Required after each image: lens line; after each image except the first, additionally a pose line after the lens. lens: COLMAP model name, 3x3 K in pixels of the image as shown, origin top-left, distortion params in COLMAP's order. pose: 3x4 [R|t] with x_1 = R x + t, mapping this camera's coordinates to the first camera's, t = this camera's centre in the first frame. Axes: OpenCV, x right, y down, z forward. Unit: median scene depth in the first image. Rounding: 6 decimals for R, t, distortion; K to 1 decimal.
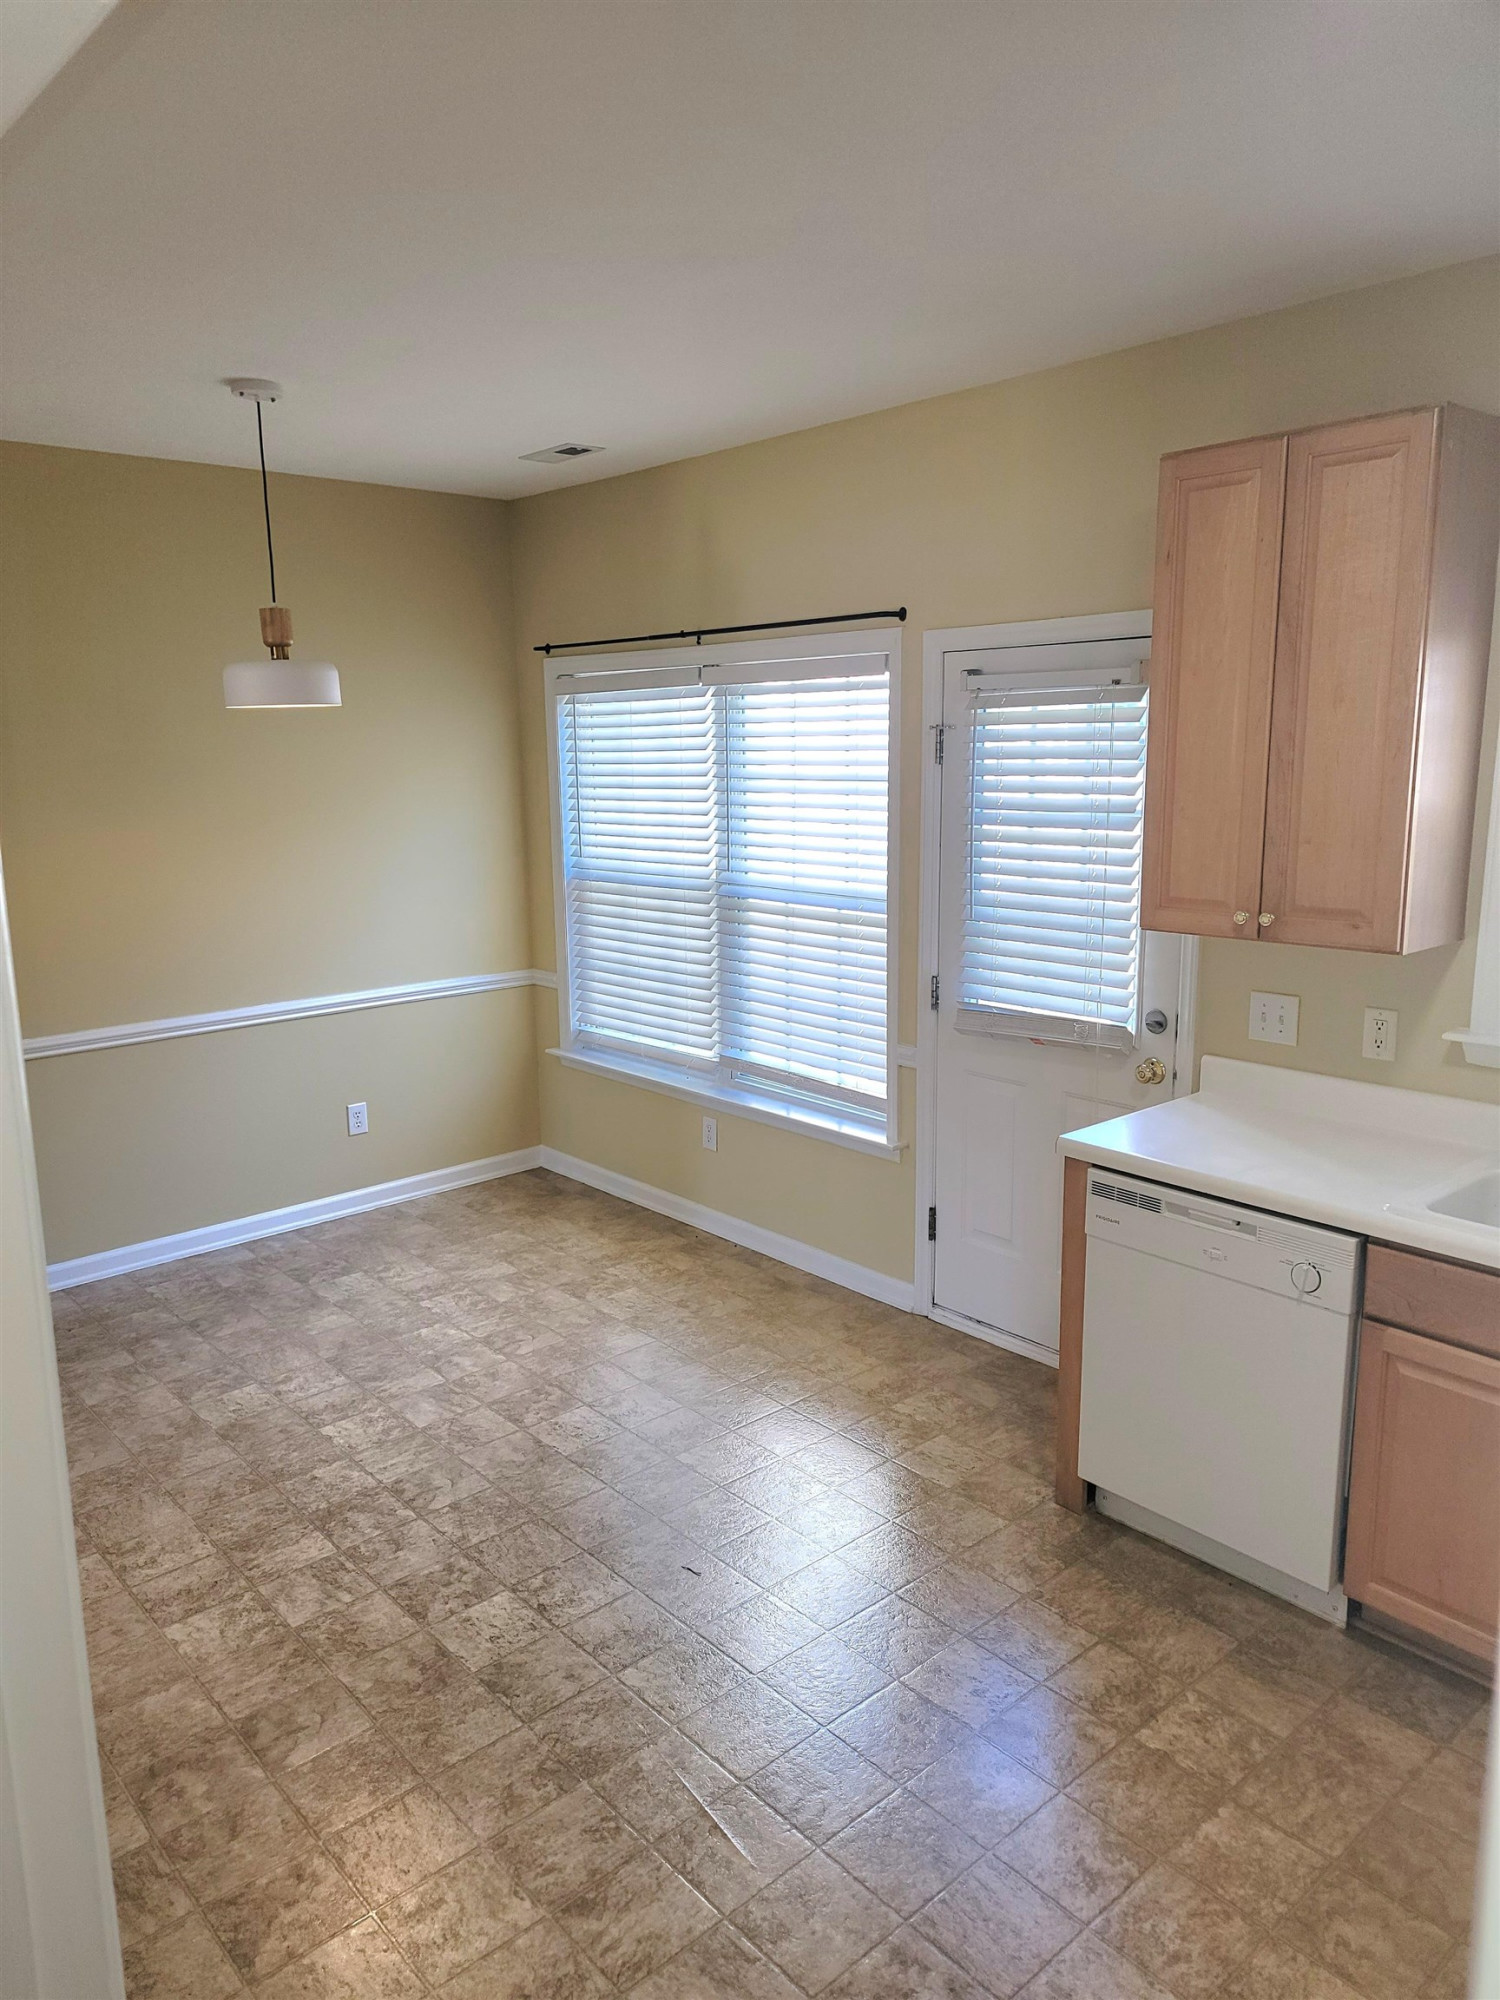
lens RADIAL K [[1398.9, 0, 772.4], [0, 1398.9, 995.6], [0, 0, 1]] dist [0.074376, -0.056452]
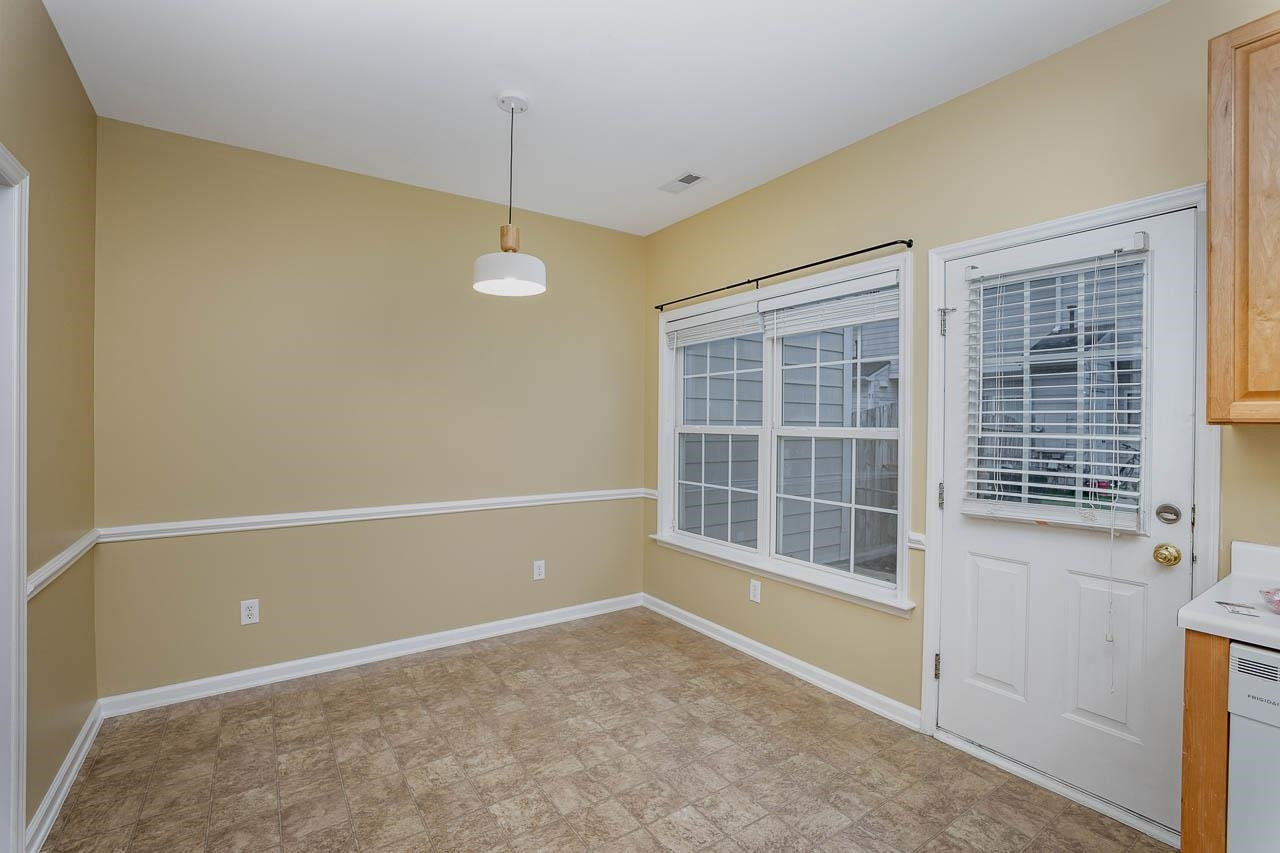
lens RADIAL K [[586.5, 0, 661.9], [0, 586.5, 422.9], [0, 0, 1]] dist [-0.034389, 0.011112]
pose [[0.994041, 0.023220, -0.106502, -0.101033], [-0.041950, 0.983288, -0.177158, 0.041393], [0.100609, 0.180570, 0.978403, 0.384767]]
